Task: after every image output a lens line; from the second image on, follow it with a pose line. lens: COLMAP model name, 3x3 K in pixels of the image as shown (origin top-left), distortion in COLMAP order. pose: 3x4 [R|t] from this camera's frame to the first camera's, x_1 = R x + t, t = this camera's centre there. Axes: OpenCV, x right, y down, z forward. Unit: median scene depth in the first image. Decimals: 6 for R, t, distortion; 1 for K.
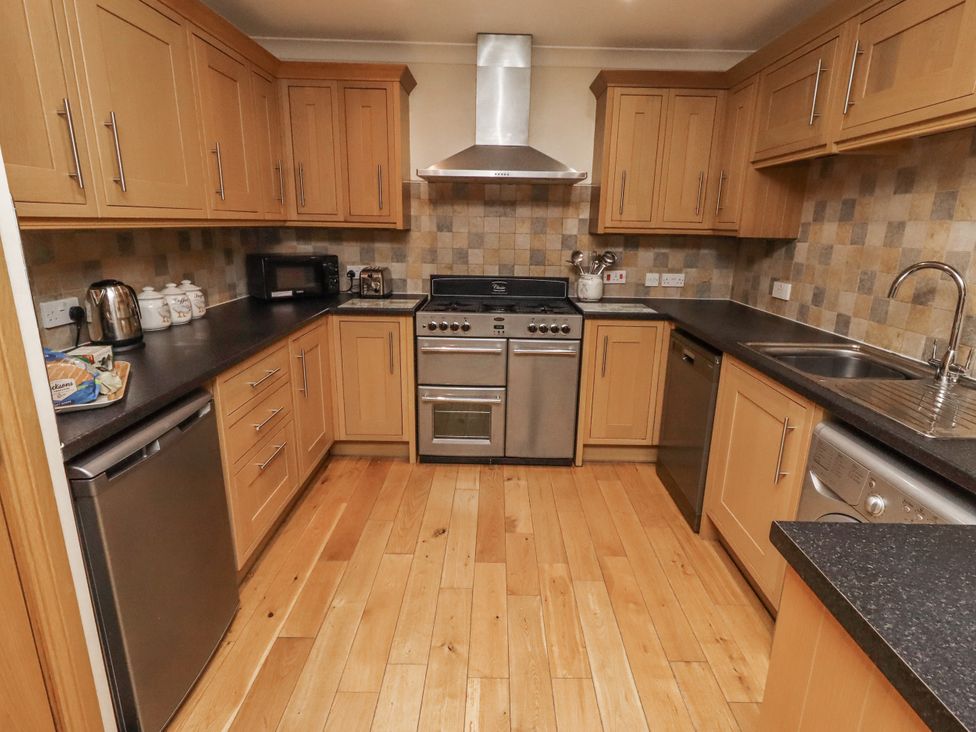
lens RADIAL K [[506.6, 0, 496.2], [0, 506.6, 349.0], [0, 0, 1]] dist [0.003101, 0.000183]
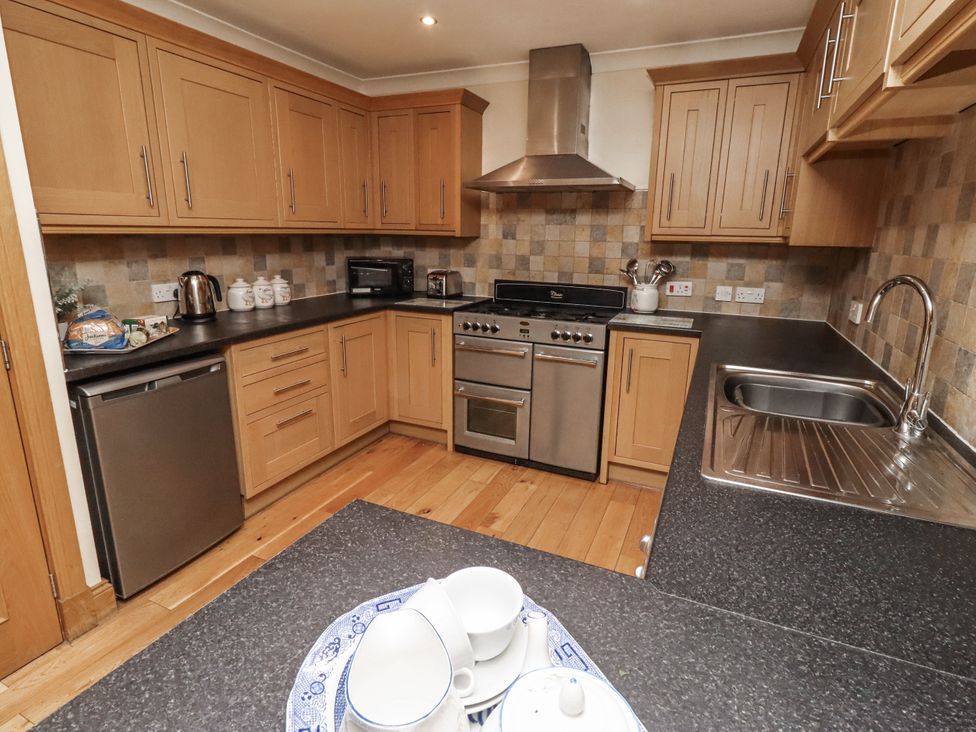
lens RADIAL K [[506.6, 0, 496.2], [0, 506.6, 349.0], [0, 0, 1]] dist [0.003101, 0.000183]
pose [[0.913756, 0.088323, -0.396546, 0.339344], [-0.096609, 0.995322, -0.000925, -0.000659], [0.394609, 0.039155, 0.918014, 0.034512]]
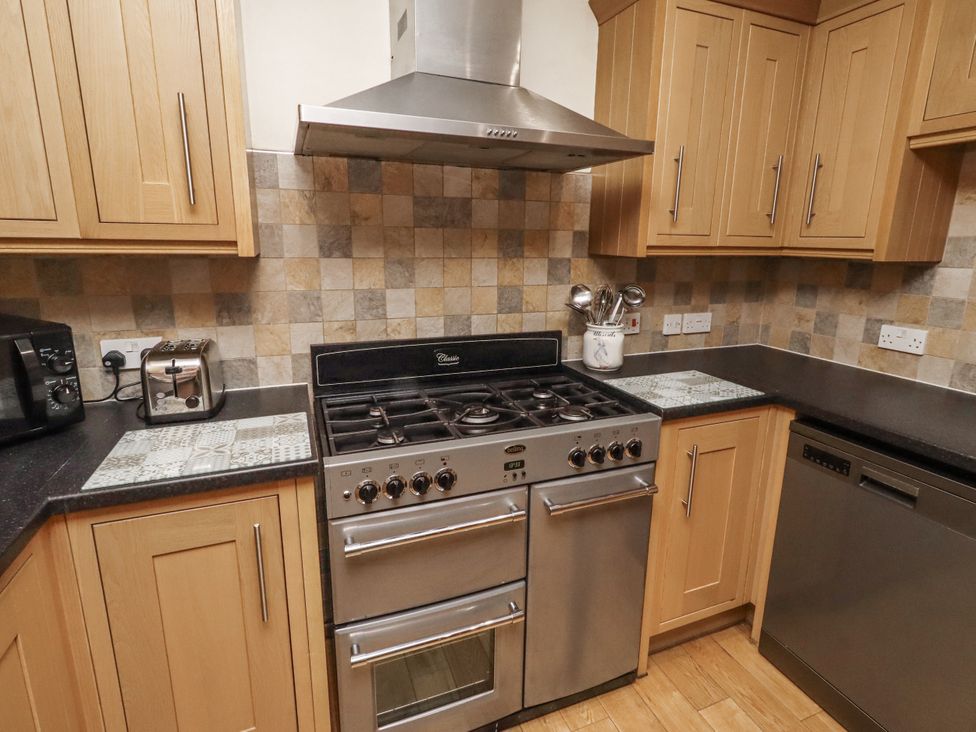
lens RADIAL K [[506.6, 0, 496.2], [0, 506.6, 349.0], [0, 0, 1]] dist [0.003101, 0.000183]
pose [[0.926559, -0.085524, 0.366297, -0.158413], [0.093019, 0.995660, -0.002827, -0.138904], [-0.364466, 0.036692, 0.930494, 0.535205]]
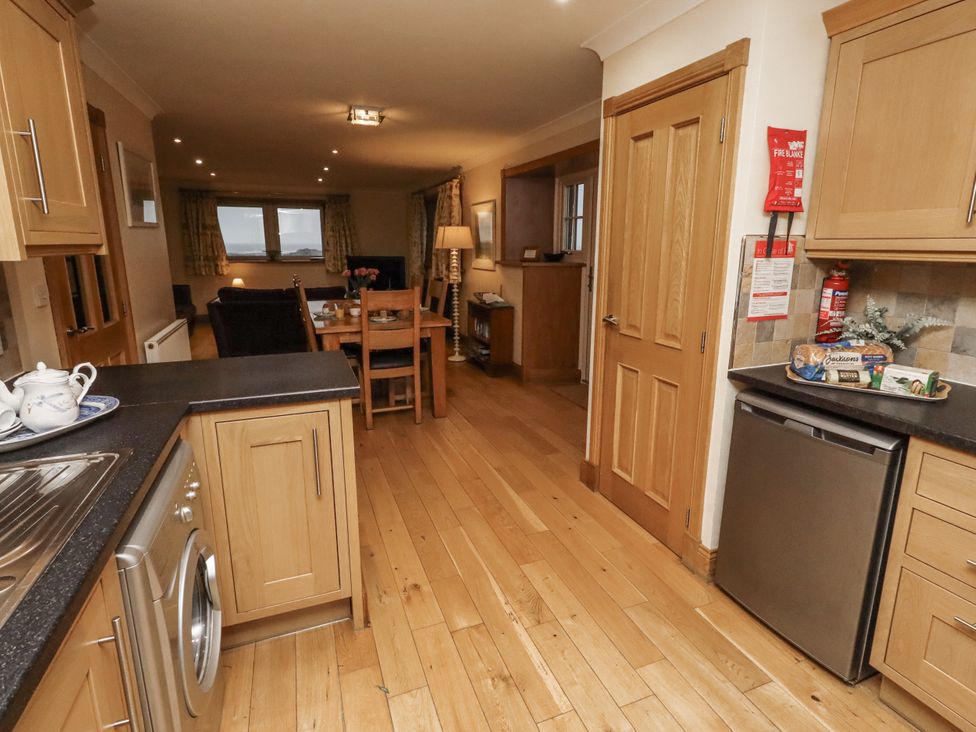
lens RADIAL K [[506.6, 0, 496.2], [0, 506.6, 349.0], [0, 0, 1]] dist [0.003101, 0.000183]
pose [[-0.927455, 0.052206, -0.370272, 0.218848], [-0.113092, 0.904673, 0.410824, -0.193670], [0.356423, 0.422896, -0.833140, 0.786506]]
